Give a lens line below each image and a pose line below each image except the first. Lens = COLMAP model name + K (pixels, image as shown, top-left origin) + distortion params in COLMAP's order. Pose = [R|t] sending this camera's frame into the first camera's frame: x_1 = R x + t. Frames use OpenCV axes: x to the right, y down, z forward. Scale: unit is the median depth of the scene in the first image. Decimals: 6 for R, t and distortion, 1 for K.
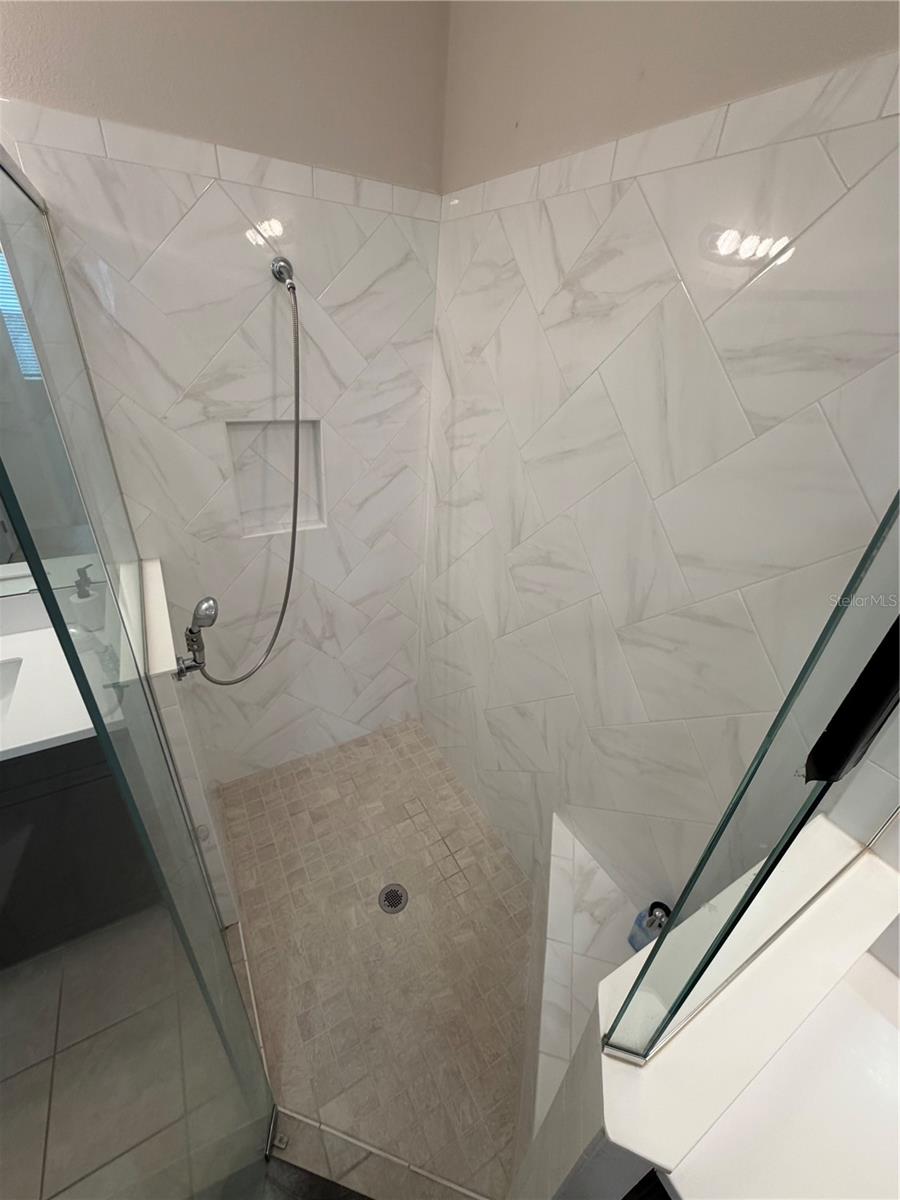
lens RADIAL K [[478.1, 0, 450.9], [0, 478.1, 597.2], [0, 0, 1]] dist [-0.001097, 0.000596]
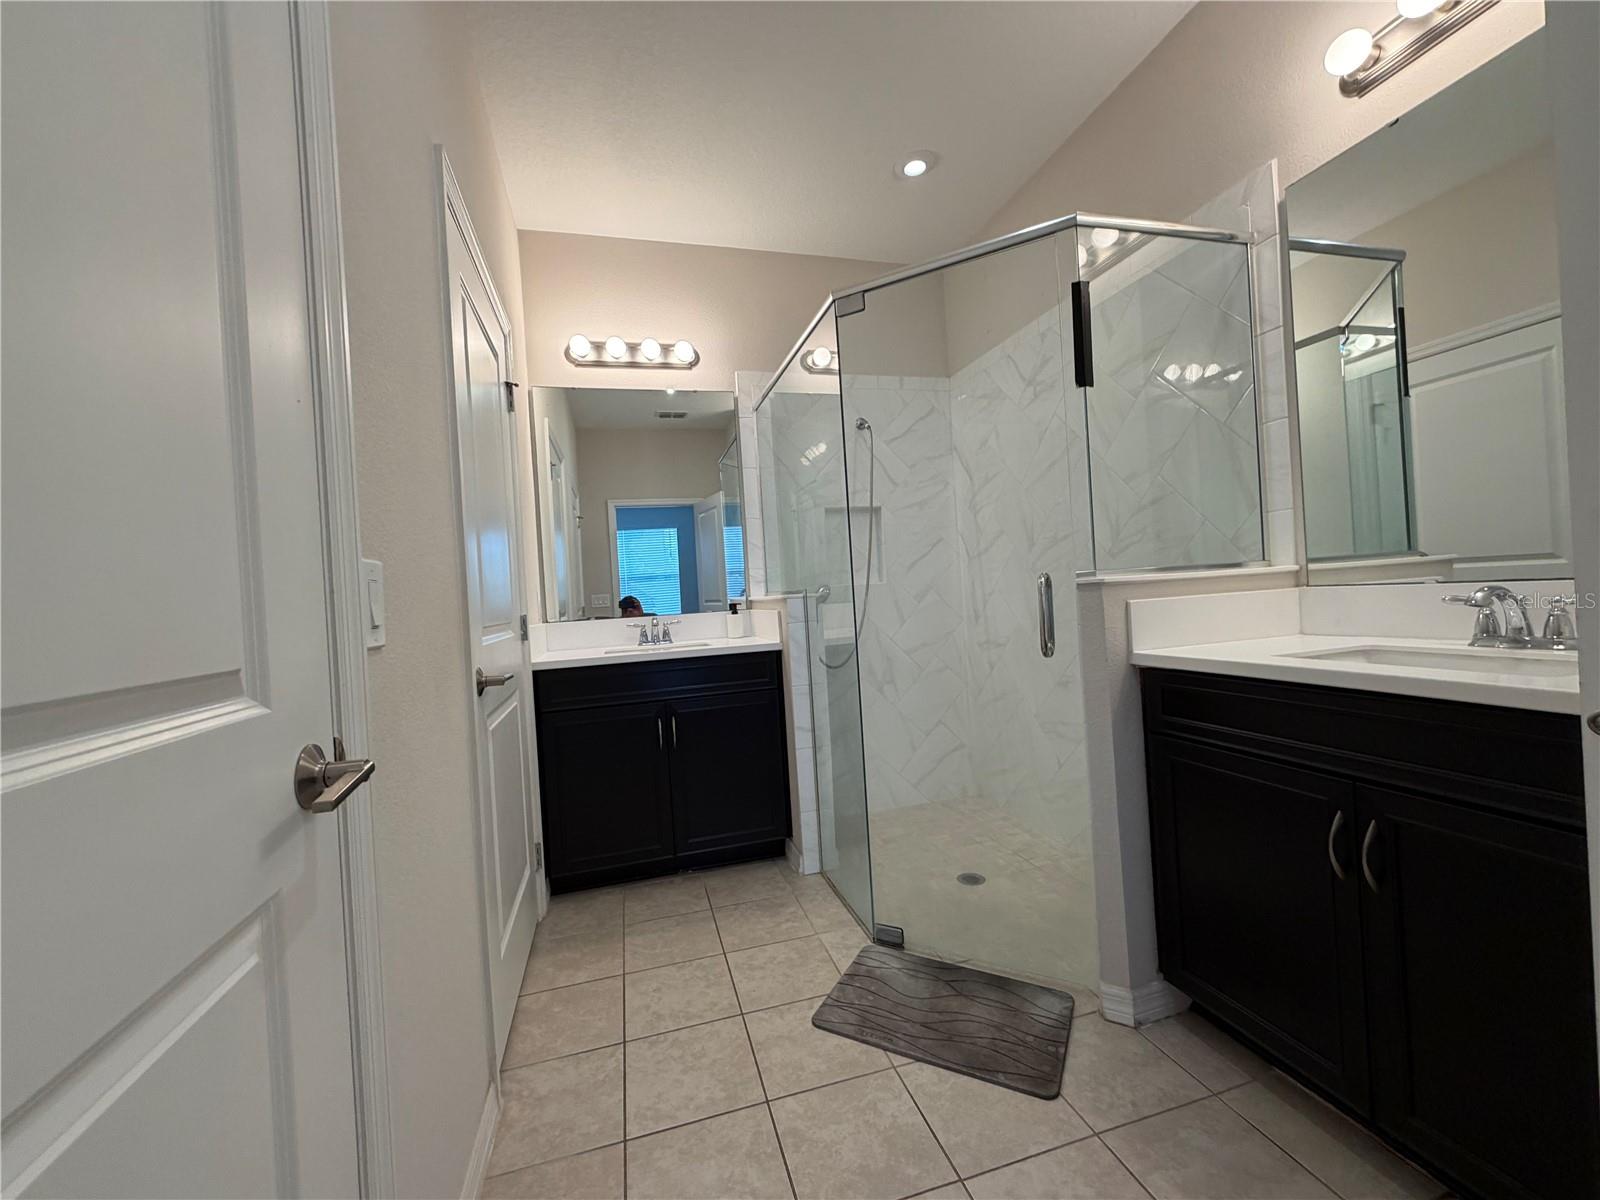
lens RADIAL K [[637.5, 0, 794.1], [0, 637.5, 599.5], [0, 0, 1]] dist [-0.001097, 0.000596]
pose [[0.958290, -0.127452, -0.255806, -0.061563], [-0.013299, 0.874203, -0.485379, 0.822708], [0.285489, 0.468536, 0.836045, -0.582847]]
